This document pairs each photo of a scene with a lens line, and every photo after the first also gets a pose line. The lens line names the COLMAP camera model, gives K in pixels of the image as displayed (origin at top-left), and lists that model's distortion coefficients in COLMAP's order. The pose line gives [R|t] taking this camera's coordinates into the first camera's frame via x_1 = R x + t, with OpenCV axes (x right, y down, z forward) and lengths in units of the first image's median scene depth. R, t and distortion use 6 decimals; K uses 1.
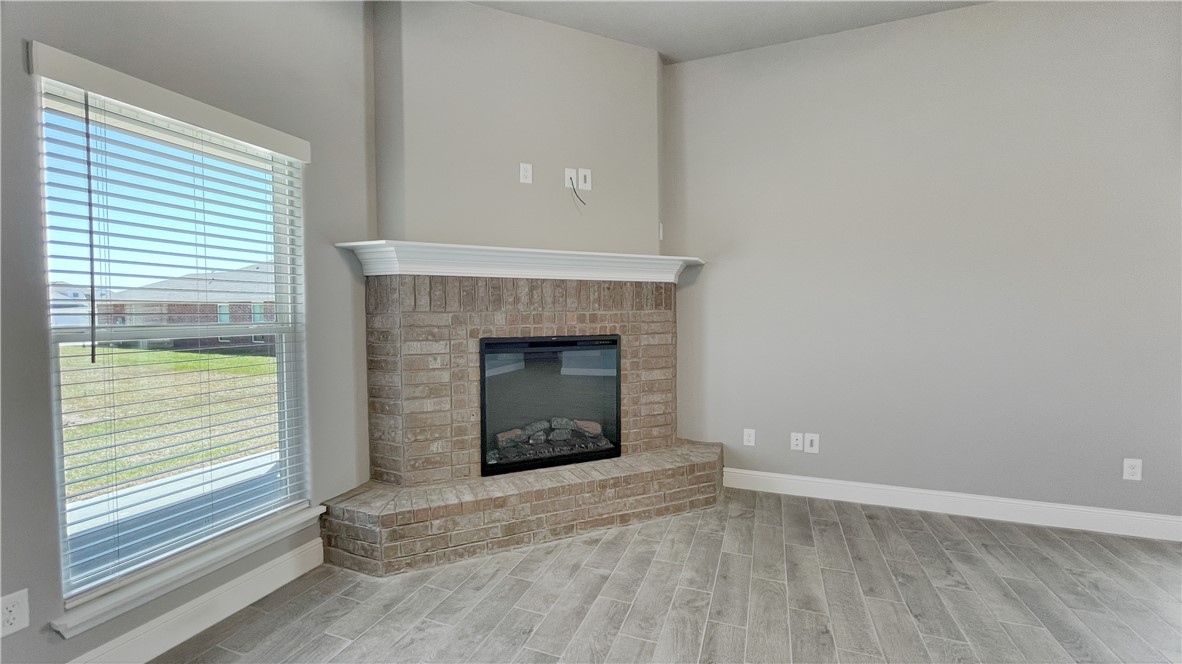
lens RADIAL K [[478.1, 0, 584.4], [0, 478.1, 329.0], [0, 0, 1]] dist [-0.001248, 0.000387]
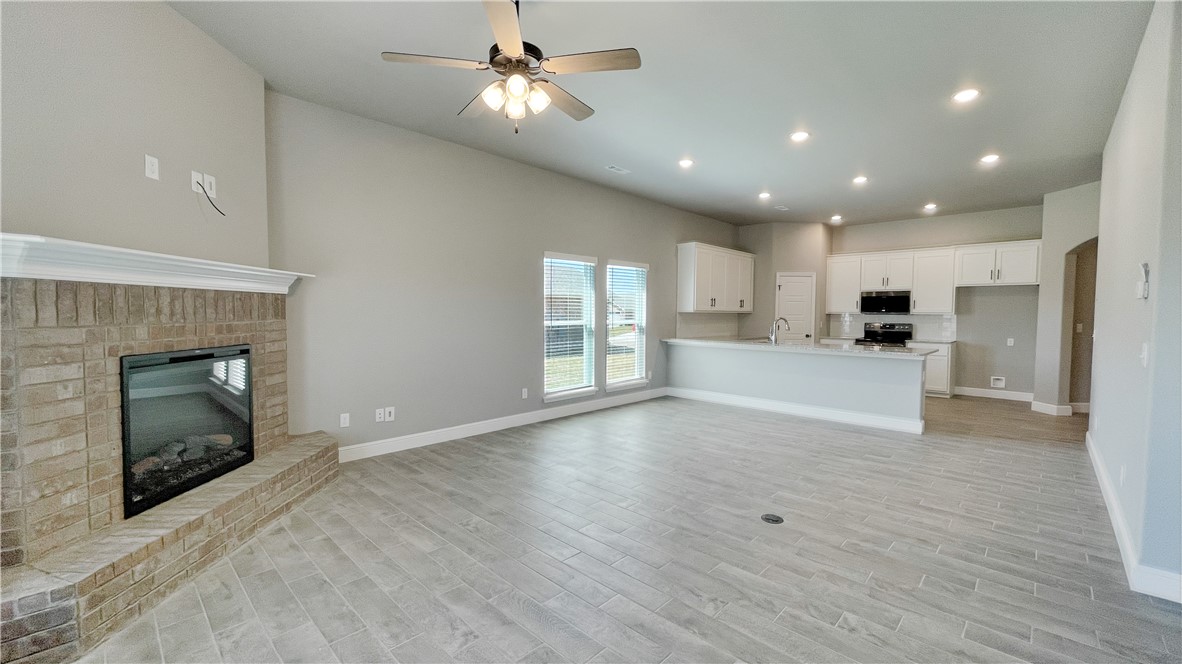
lens RADIAL K [[478.1, 0, 587.9], [0, 478.1, 329.9], [0, 0, 1]] dist [-0.001248, 0.000387]
pose [[0.391860, -0.029043, 0.919567, -0.670222], [0.022159, 0.999510, 0.022125, -0.028196], [-0.919758, 0.011706, 0.392311, -0.093156]]
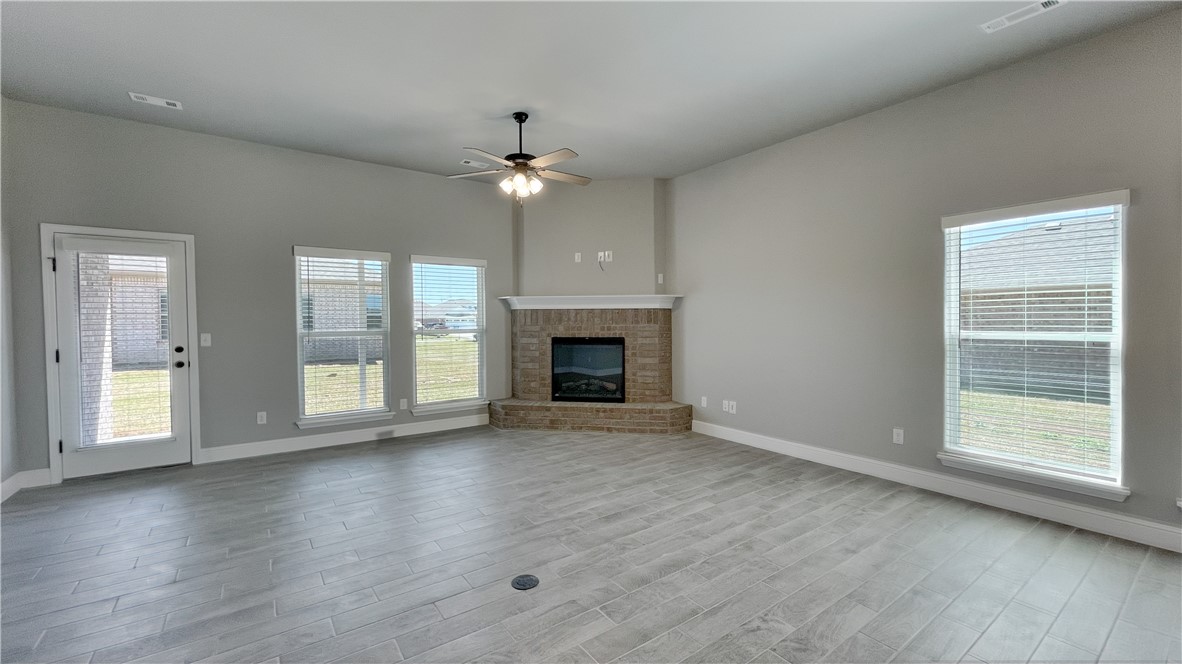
lens RADIAL K [[478.1, 0, 584.3], [0, 478.1, 328.2], [0, 0, 1]] dist [-0.001248, 0.000387]
pose [[0.826418, 0.009192, -0.562983, 1.128850], [-0.020009, 0.999715, -0.013050, 0.004334], [0.562702, 0.022050, 0.826366, -0.718561]]
